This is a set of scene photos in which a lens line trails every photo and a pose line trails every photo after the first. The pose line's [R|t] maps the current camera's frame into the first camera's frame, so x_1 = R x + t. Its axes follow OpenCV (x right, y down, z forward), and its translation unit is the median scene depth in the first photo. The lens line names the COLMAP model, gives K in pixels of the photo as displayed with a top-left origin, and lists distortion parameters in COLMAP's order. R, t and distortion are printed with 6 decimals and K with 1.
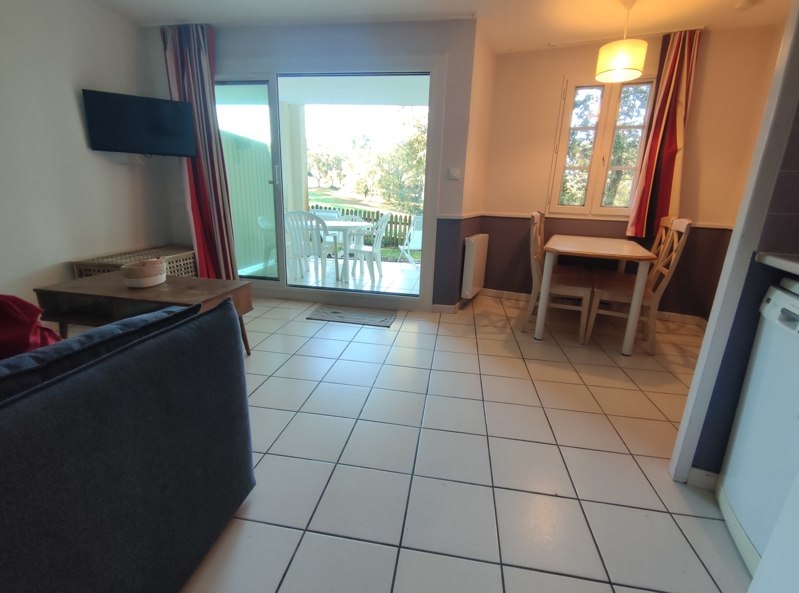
lens RADIAL K [[367.0, 0, 397.7], [0, 367.0, 294.7], [0, 0, 1]] dist [-0.001595, -0.000941]
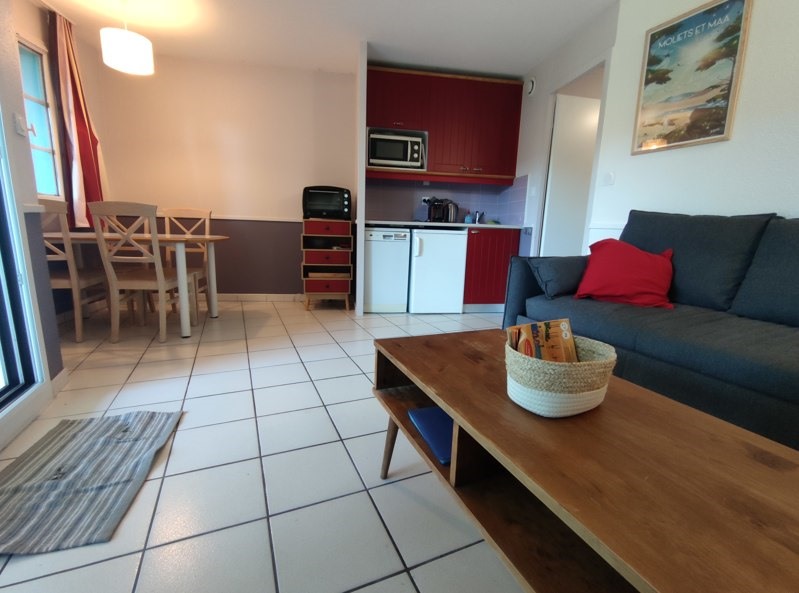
lens RADIAL K [[367.0, 0, 397.7], [0, 367.0, 294.7], [0, 0, 1]] dist [-0.001595, -0.000941]
pose [[-0.531165, -0.209445, 0.820973, -0.678399], [0.178333, 0.919621, 0.349992, -0.220071], [-0.828288, 0.332310, -0.451120, 0.971741]]
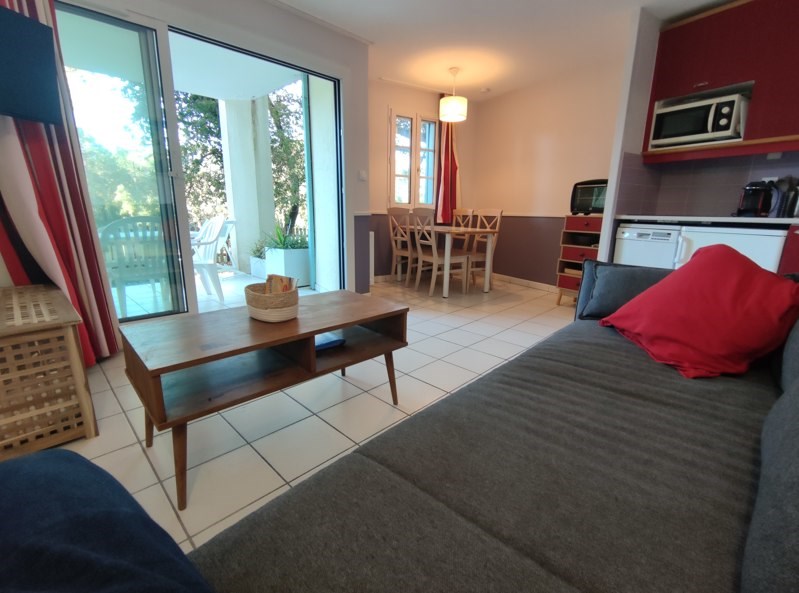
lens RADIAL K [[367.0, 0, 397.7], [0, 367.0, 294.7], [0, 0, 1]] dist [-0.001595, -0.000941]
pose [[0.591574, -0.205832, 0.779534, -0.822696], [0.225477, 0.970520, 0.085151, -0.050966], [-0.774080, 0.125393, 0.620545, 0.291219]]
